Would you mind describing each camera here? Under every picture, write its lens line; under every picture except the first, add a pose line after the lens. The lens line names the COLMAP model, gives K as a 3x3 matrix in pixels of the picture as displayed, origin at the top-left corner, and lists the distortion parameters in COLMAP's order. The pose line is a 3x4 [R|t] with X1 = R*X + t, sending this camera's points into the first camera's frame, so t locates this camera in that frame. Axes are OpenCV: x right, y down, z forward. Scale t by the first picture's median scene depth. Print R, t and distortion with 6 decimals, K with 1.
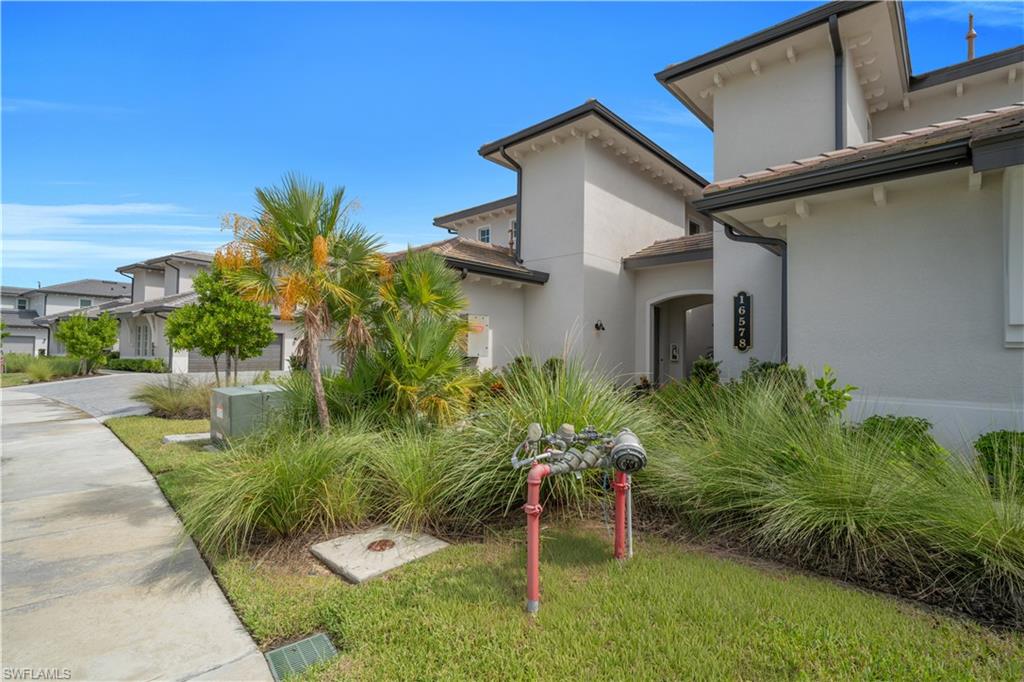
lens RADIAL K [[472.4, 0, 512.0], [0, 472.4, 341.0], [0, 0, 1]] dist [0.002324, -0.006569]
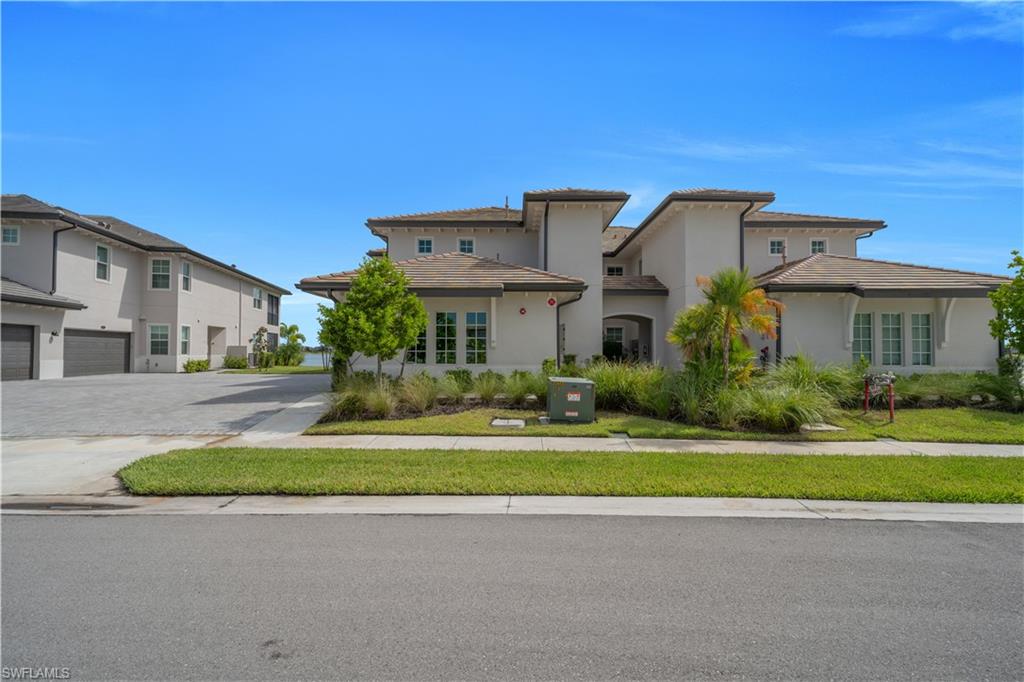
lens RADIAL K [[472.4, 0, 512.0], [0, 472.4, 341.0], [0, 0, 1]] dist [0.002324, -0.006569]
pose [[0.736556, 0.006463, 0.676346, -1.056891], [-0.011984, 0.999922, 0.003496, -0.009312], [-0.676270, -0.010680, 0.736576, 0.065470]]
